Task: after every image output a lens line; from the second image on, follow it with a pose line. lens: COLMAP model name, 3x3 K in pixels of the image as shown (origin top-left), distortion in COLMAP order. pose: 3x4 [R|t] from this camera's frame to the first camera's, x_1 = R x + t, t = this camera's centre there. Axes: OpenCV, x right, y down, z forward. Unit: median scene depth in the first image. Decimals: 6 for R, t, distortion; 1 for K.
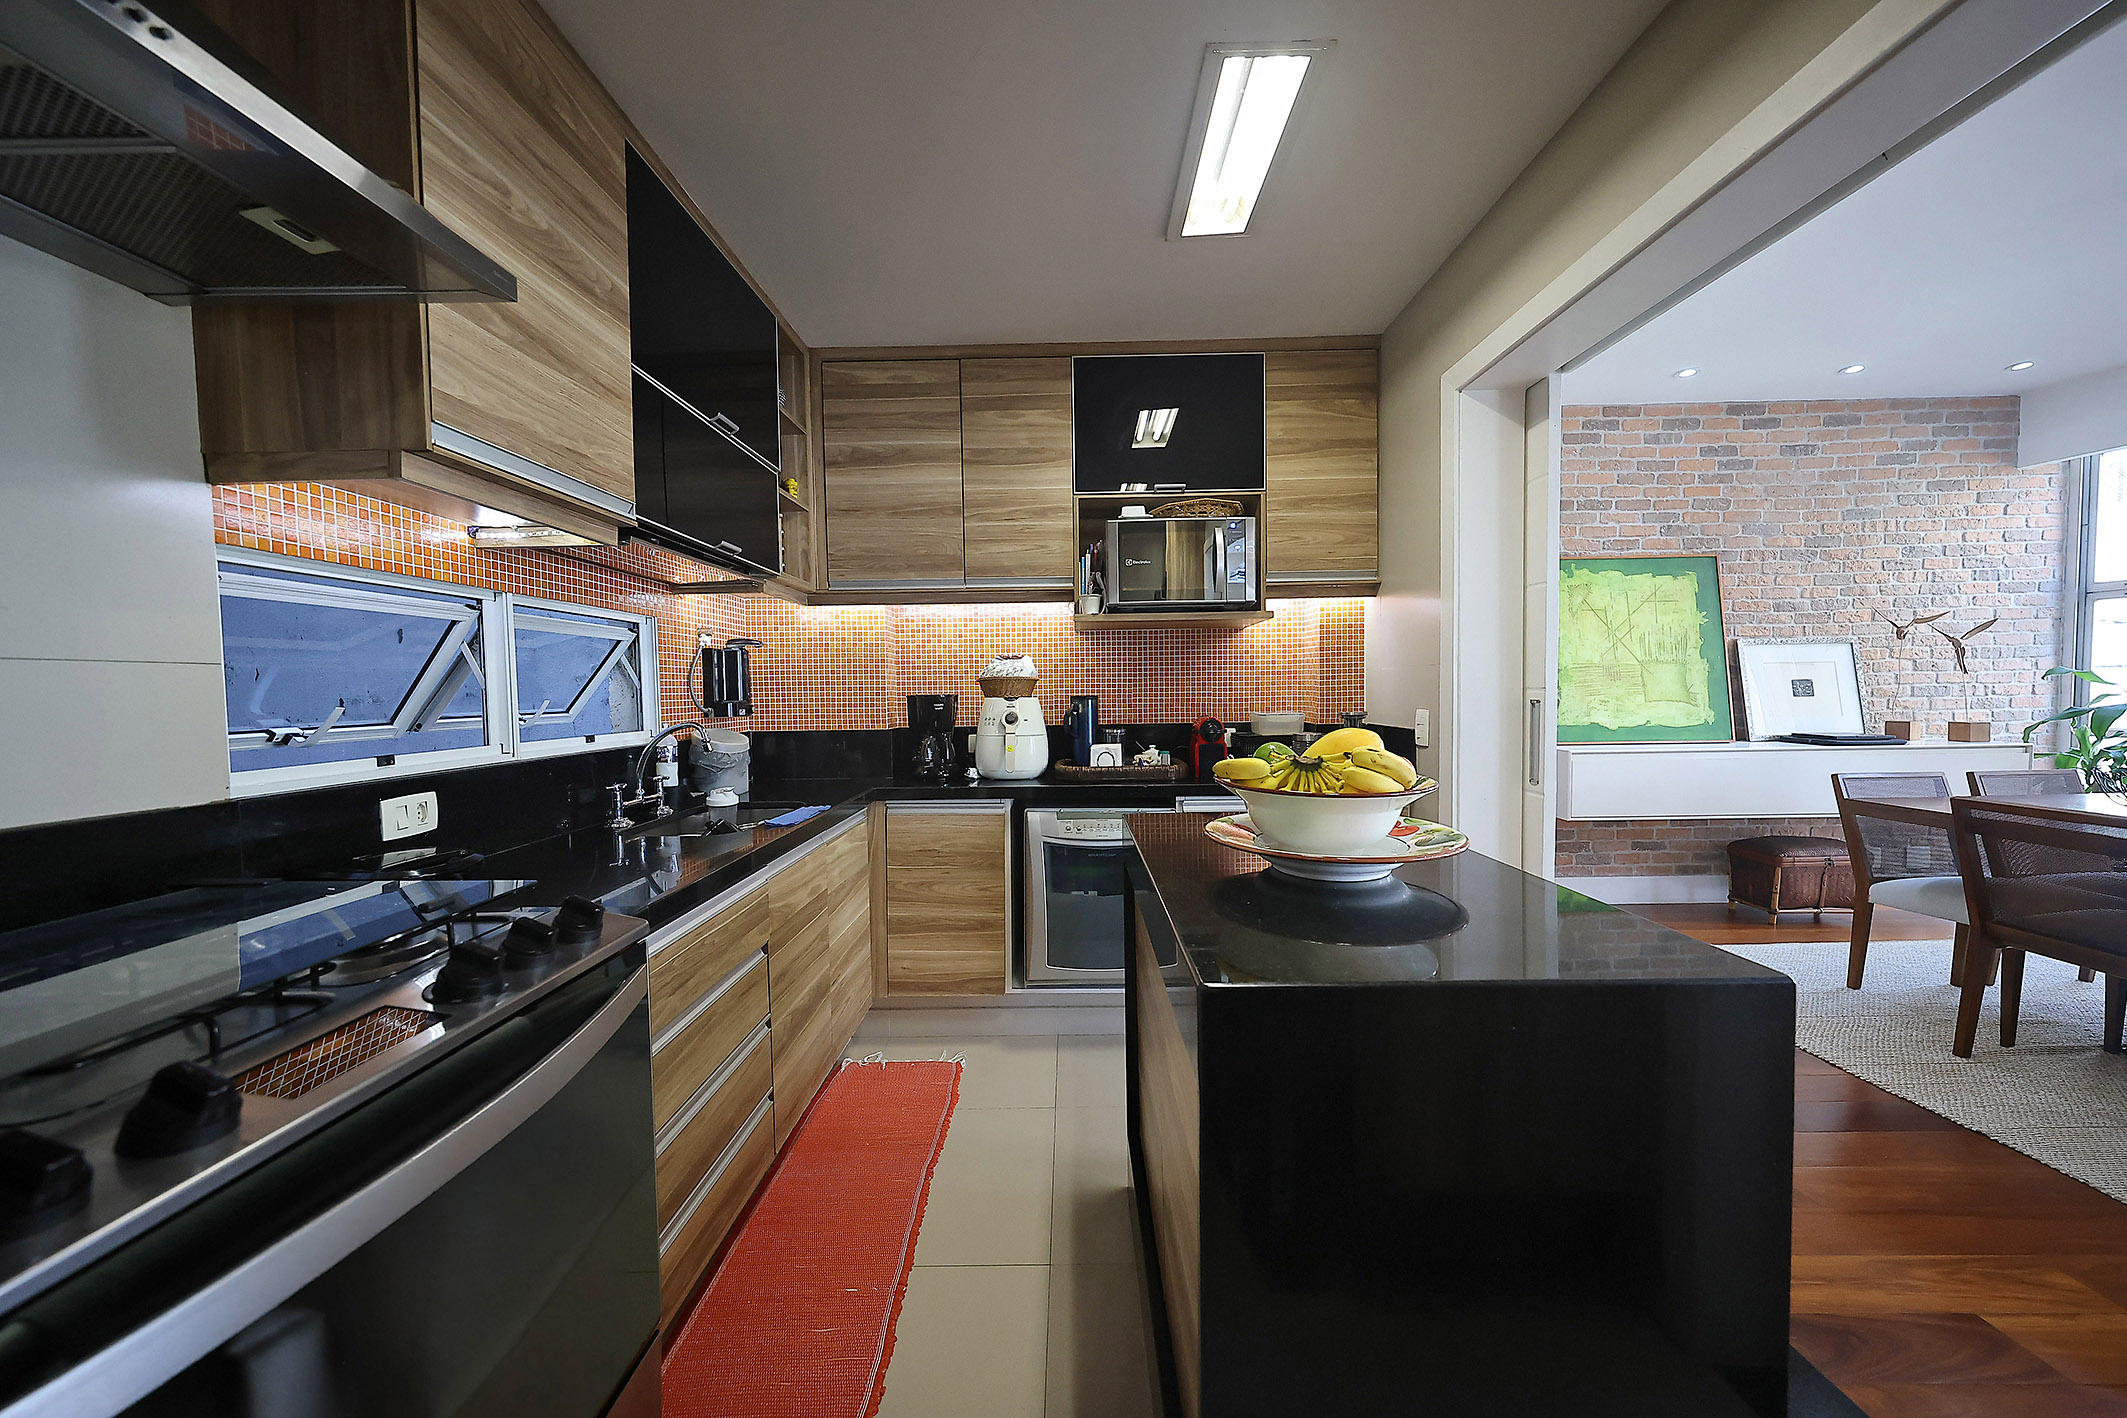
lens RADIAL K [[735.7, 0, 1073.7], [0, 735.7, 717.0], [0, 0, 1]] dist [-0.000553, 0.000590]
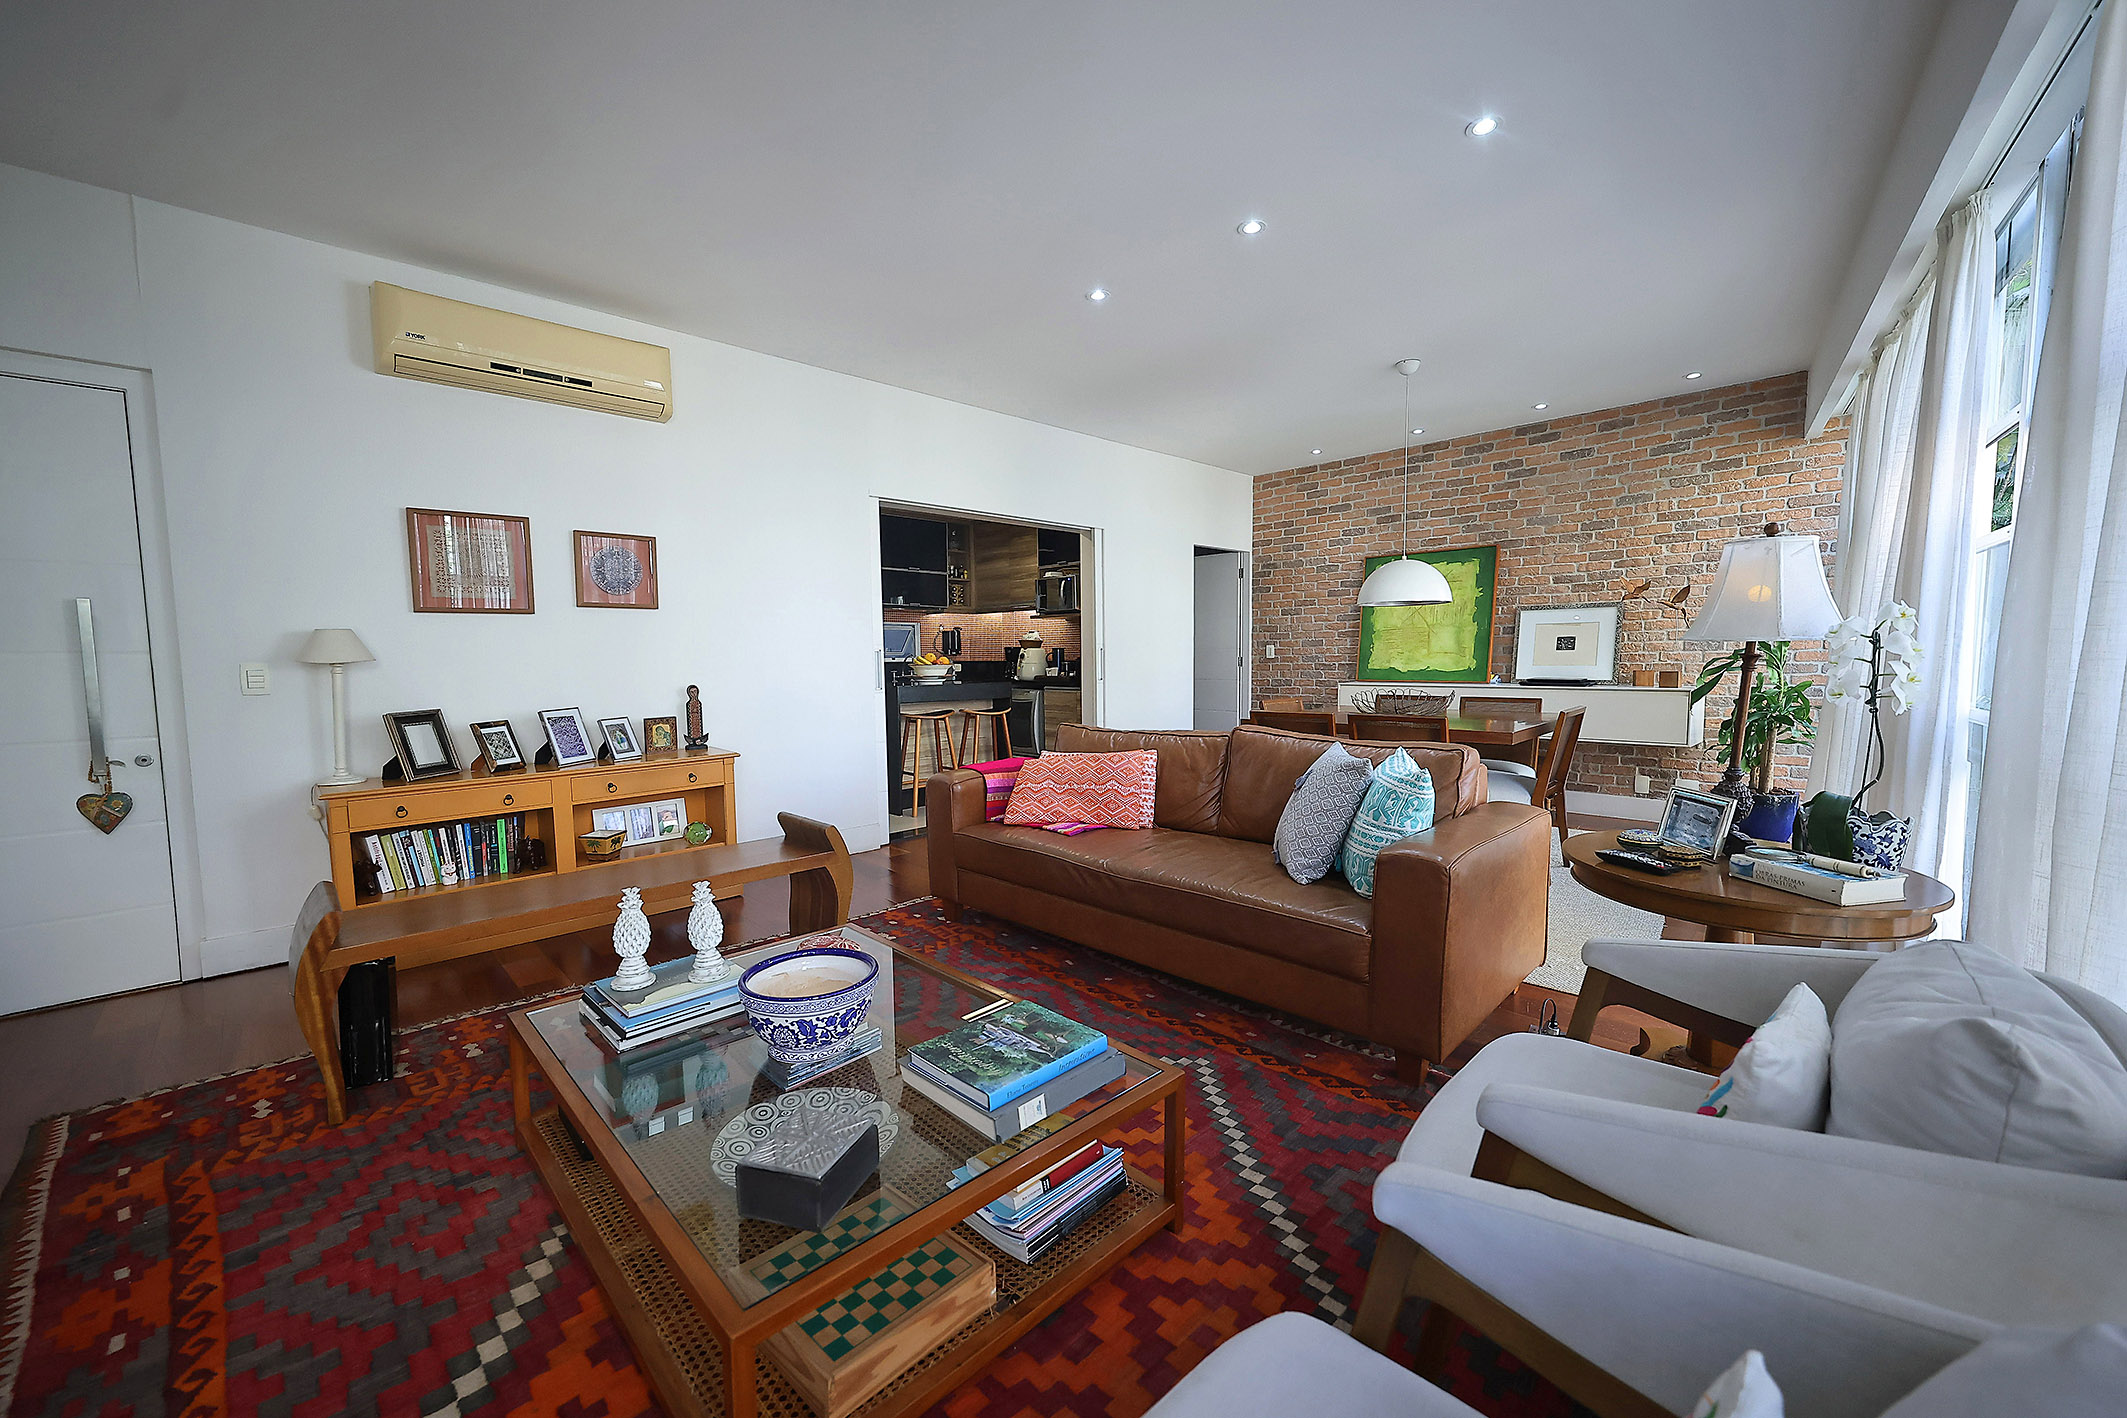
lens RADIAL K [[815.0, 0, 1073.7], [0, 815.0, 716.9], [0, 0, 1]] dist [-0.003379, -0.000370]
pose [[0.709164, 0.060335, -0.702457, 1.401290], [-0.026962, 0.997924, 0.058494, 0.028598], [0.704528, -0.022542, 0.709318, -0.616143]]
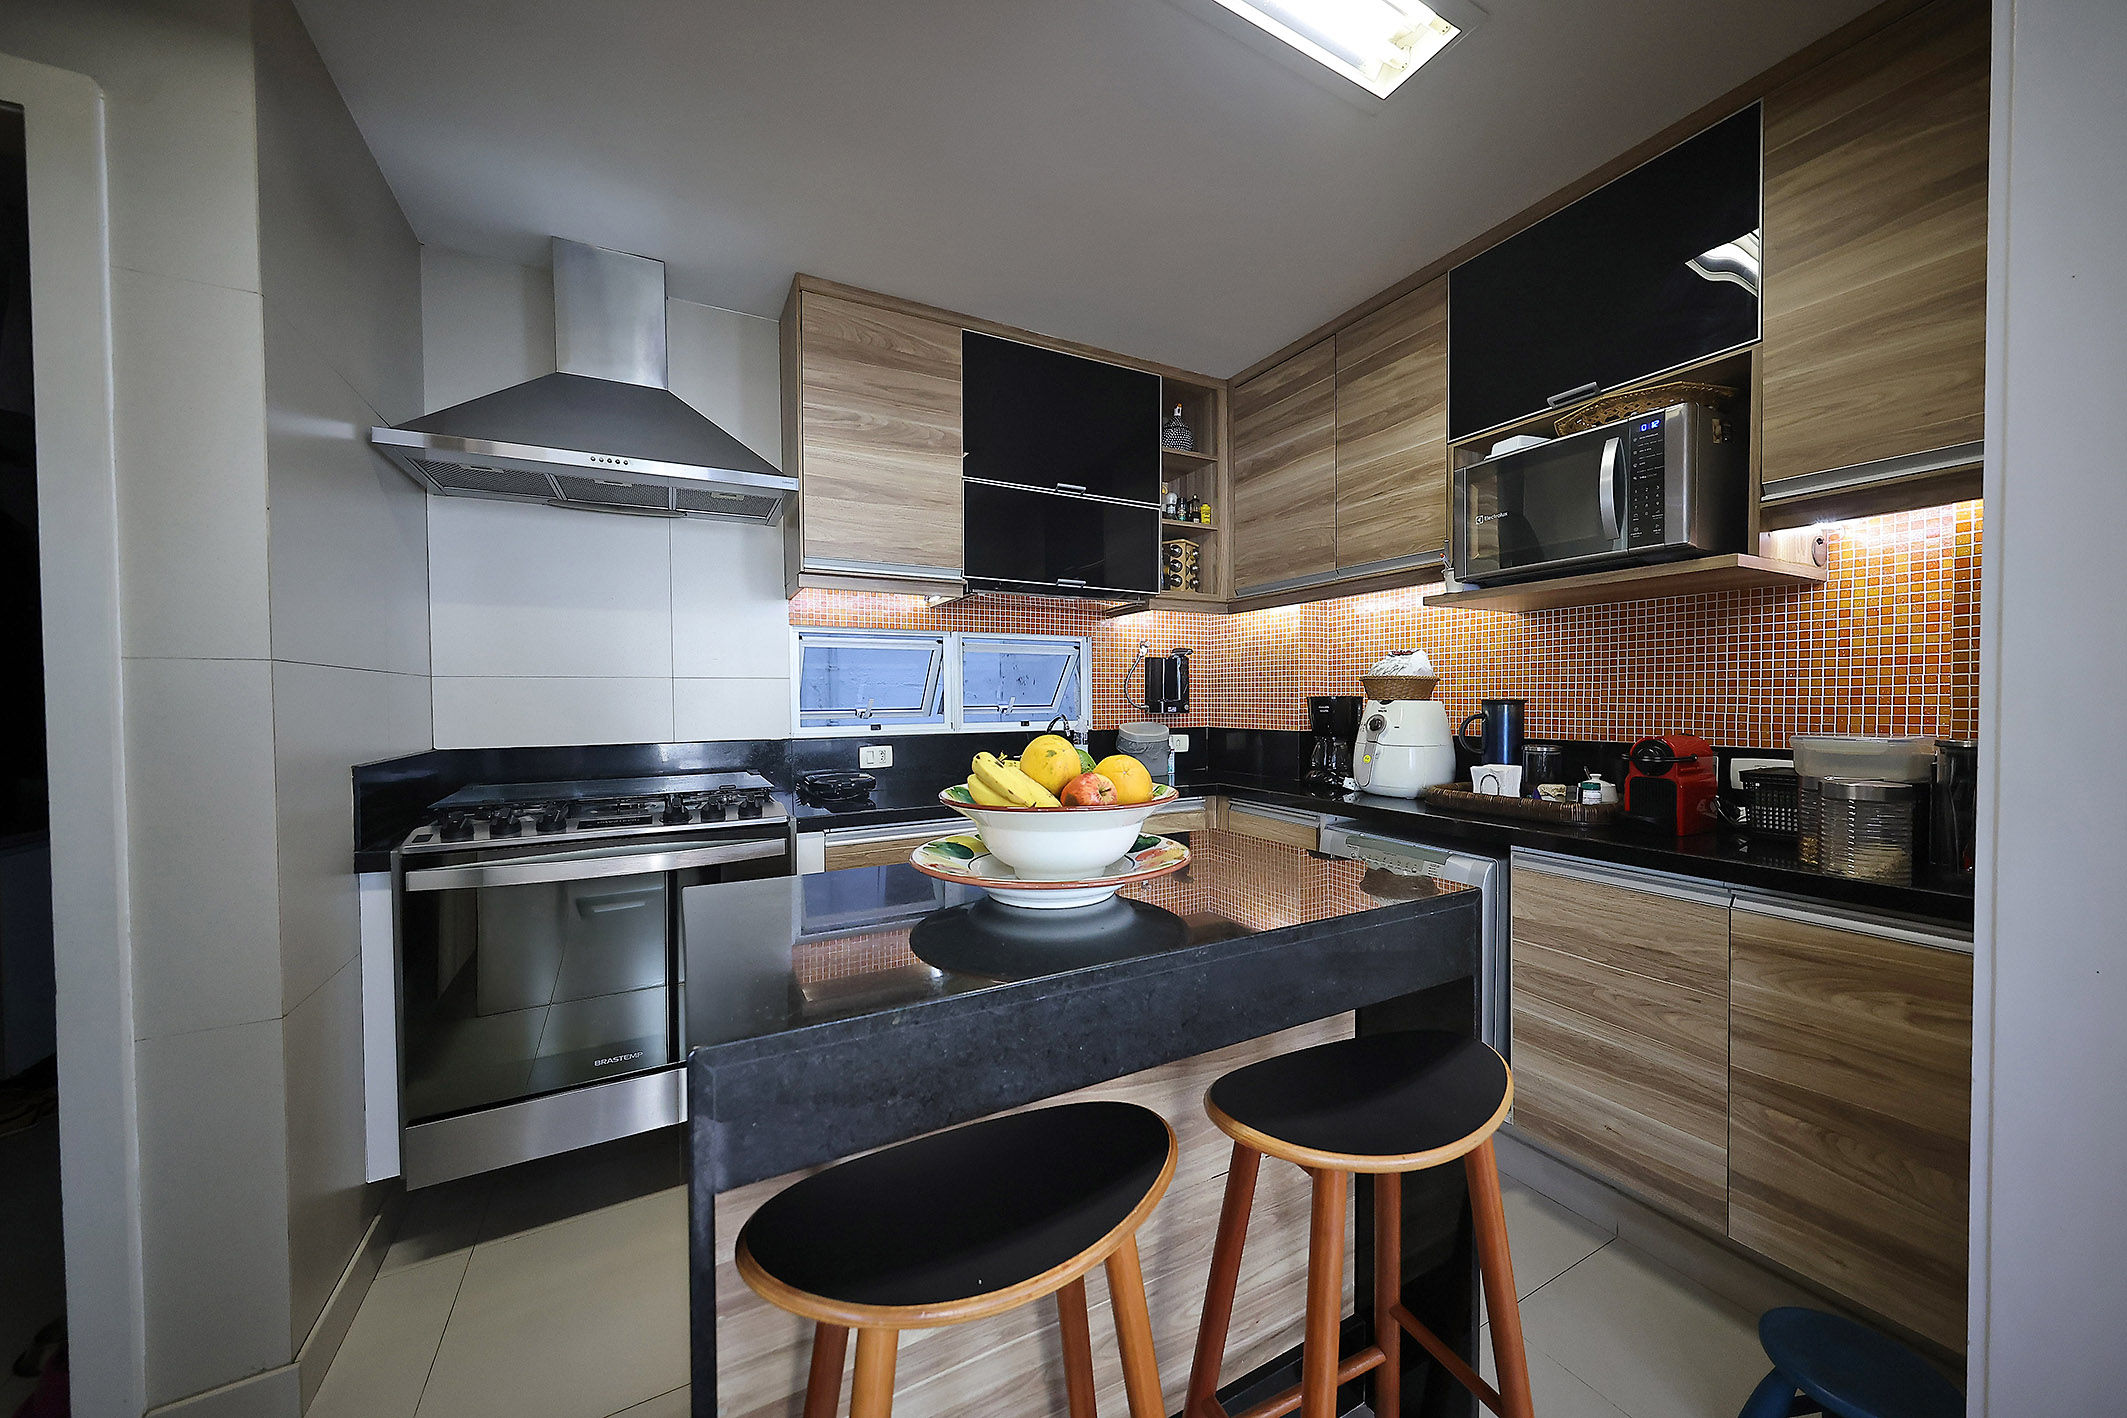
lens RADIAL K [[735.7, 0, 1066.0], [0, 735.7, 714.6], [0, 0, 1]] dist [-0.000553, 0.000590]
pose [[0.479816, 0.031937, -0.876788, 0.336392], [-0.034757, 0.999245, 0.017377, -0.008200], [0.876680, 0.022137, 0.480564, 0.179319]]
